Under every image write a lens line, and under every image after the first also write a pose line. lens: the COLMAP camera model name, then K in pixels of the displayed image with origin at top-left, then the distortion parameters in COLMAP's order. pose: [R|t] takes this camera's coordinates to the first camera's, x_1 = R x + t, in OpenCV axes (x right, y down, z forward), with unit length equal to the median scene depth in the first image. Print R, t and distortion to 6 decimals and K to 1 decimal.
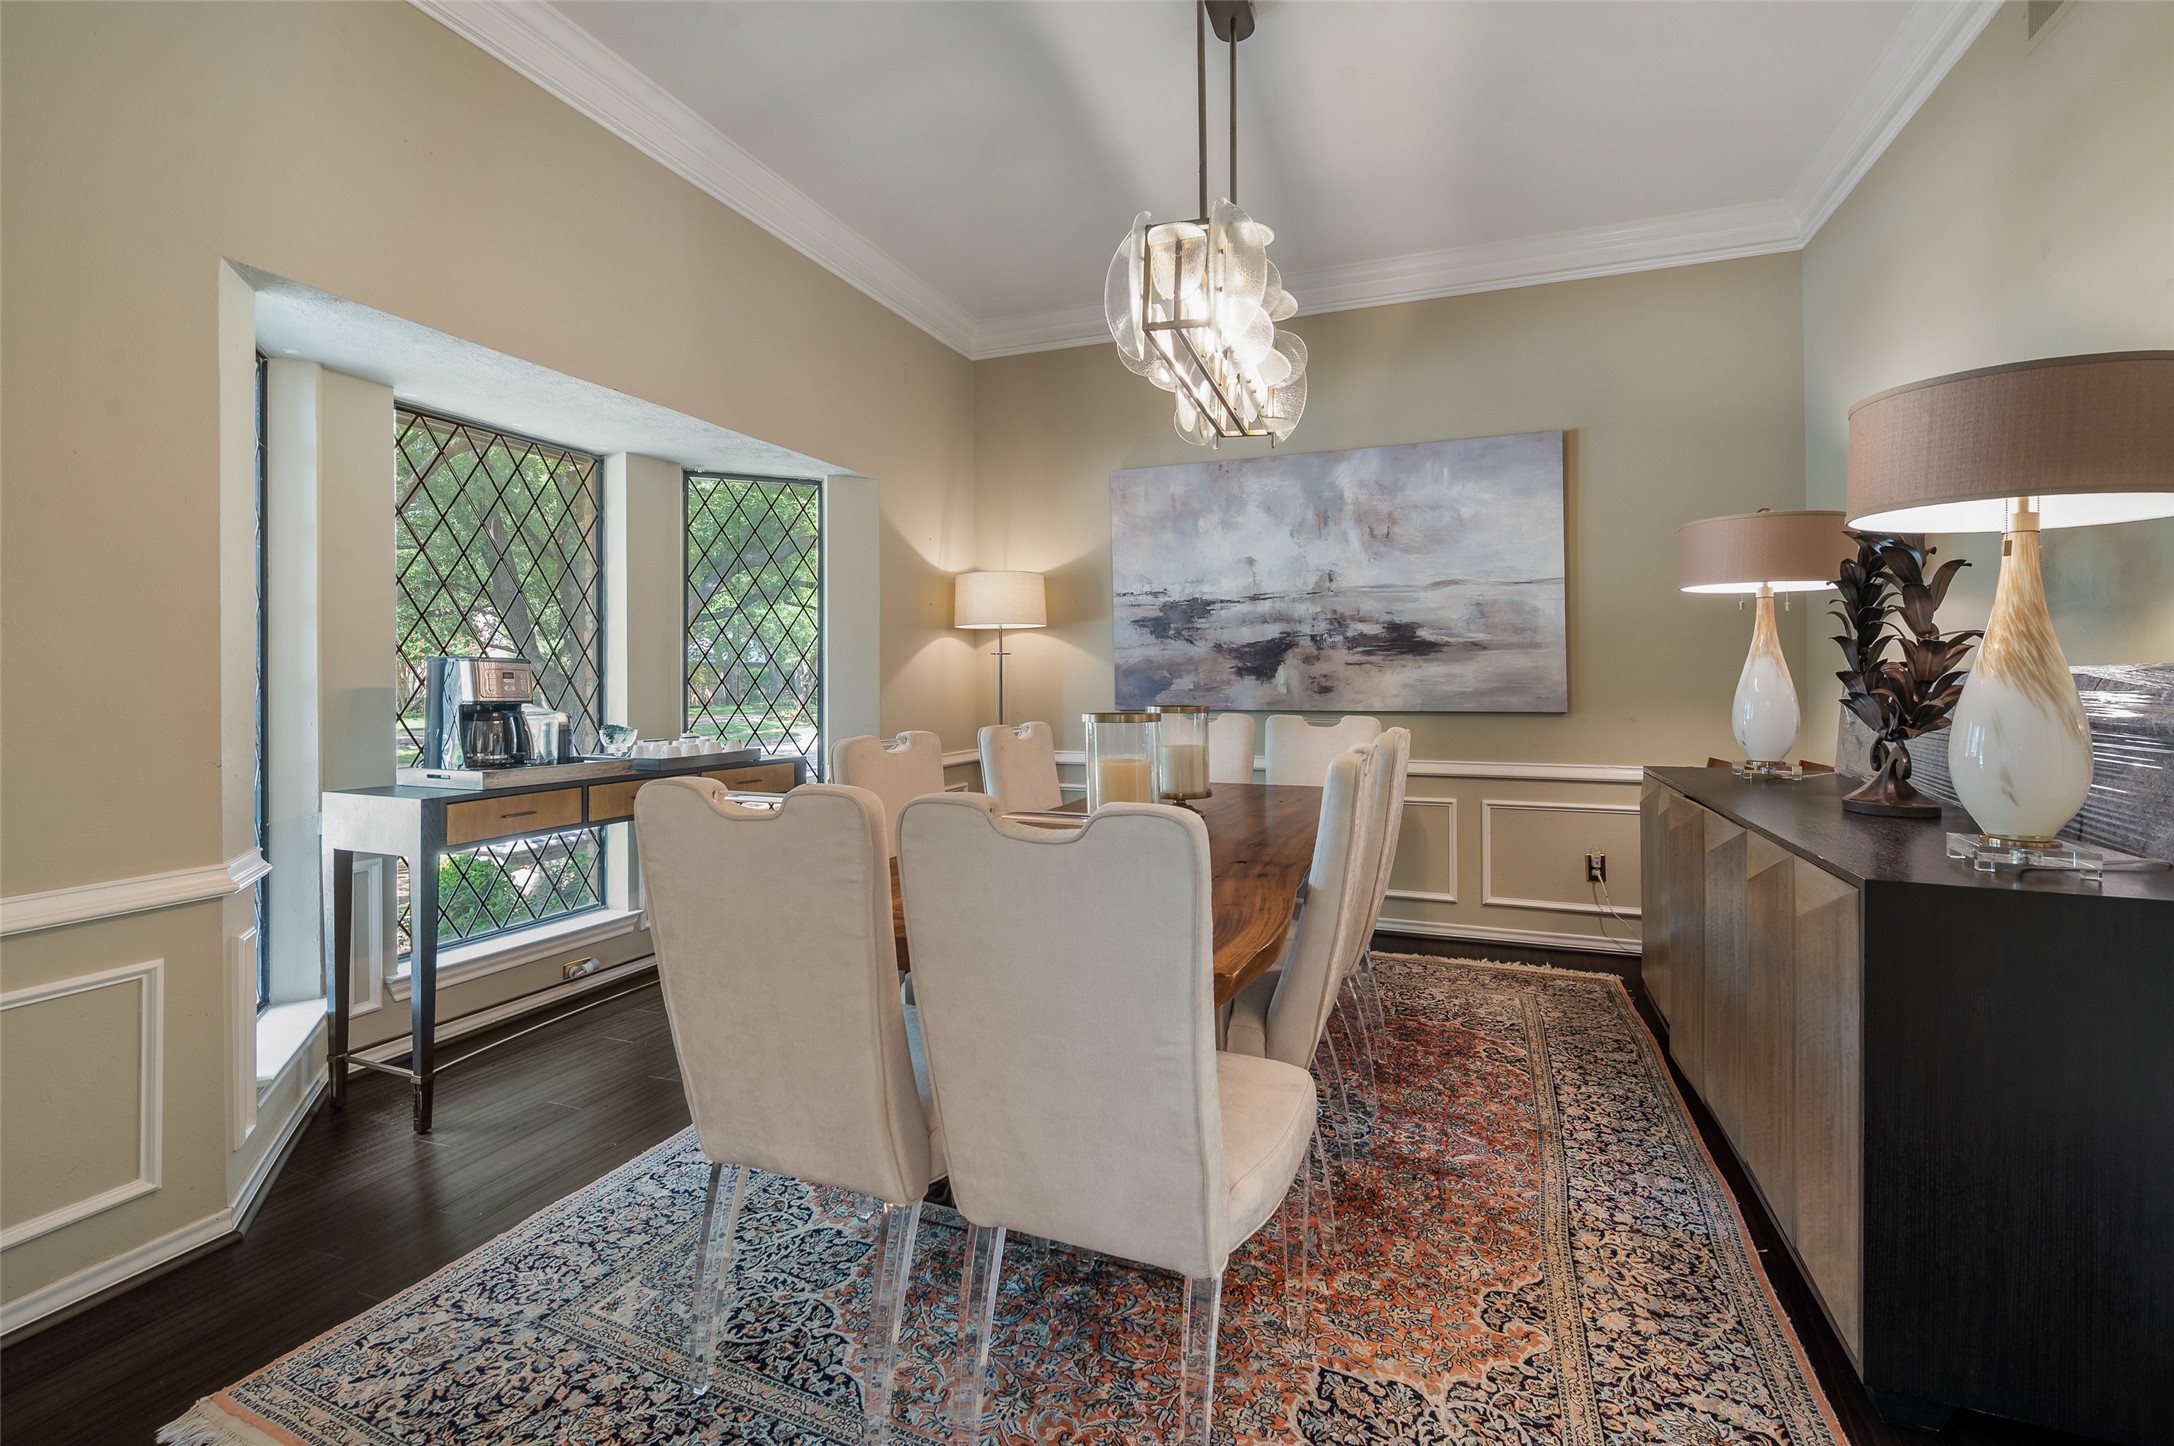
lens RADIAL K [[940.6, 0, 1077.9], [0, 940.6, 672.2], [0, 0, 1]] dist [-0.007565, 0.000079]
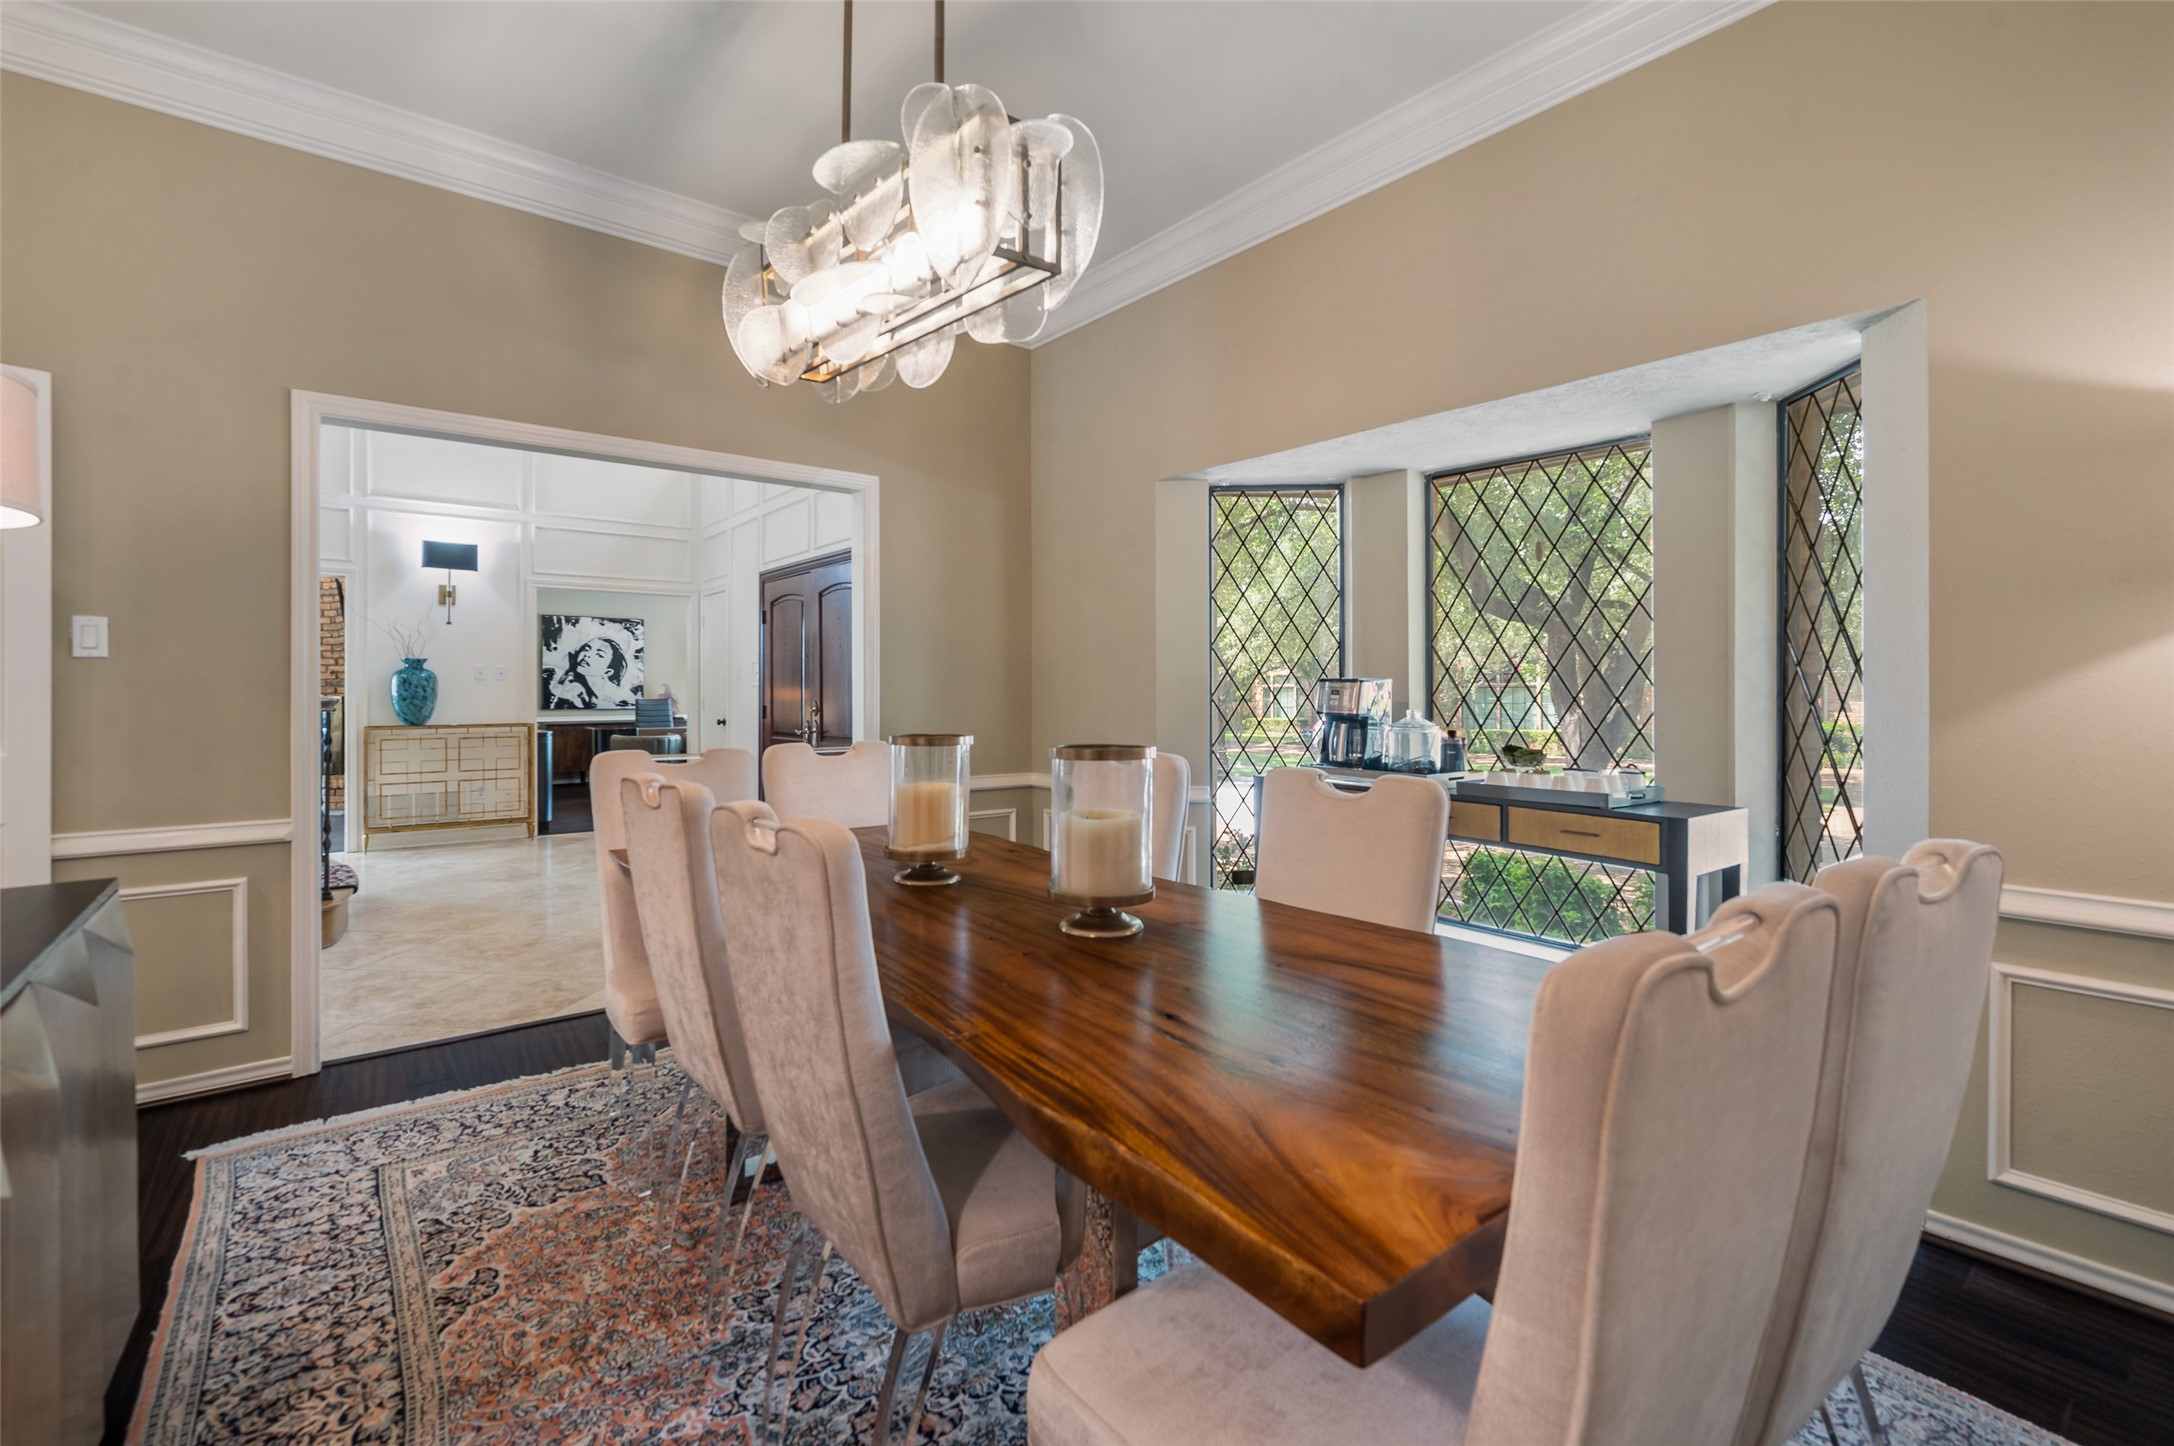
lens RADIAL K [[940.6, 0, 1085.6], [0, 940.6, 705.6], [0, 0, 1]] dist [-0.007565, 0.000079]
pose [[-0.474124, 0.010207, -0.880399, 1.038997], [0.000612, 0.999936, 0.011262, 0.009713], [0.880458, 0.004801, -0.474100, 2.074551]]
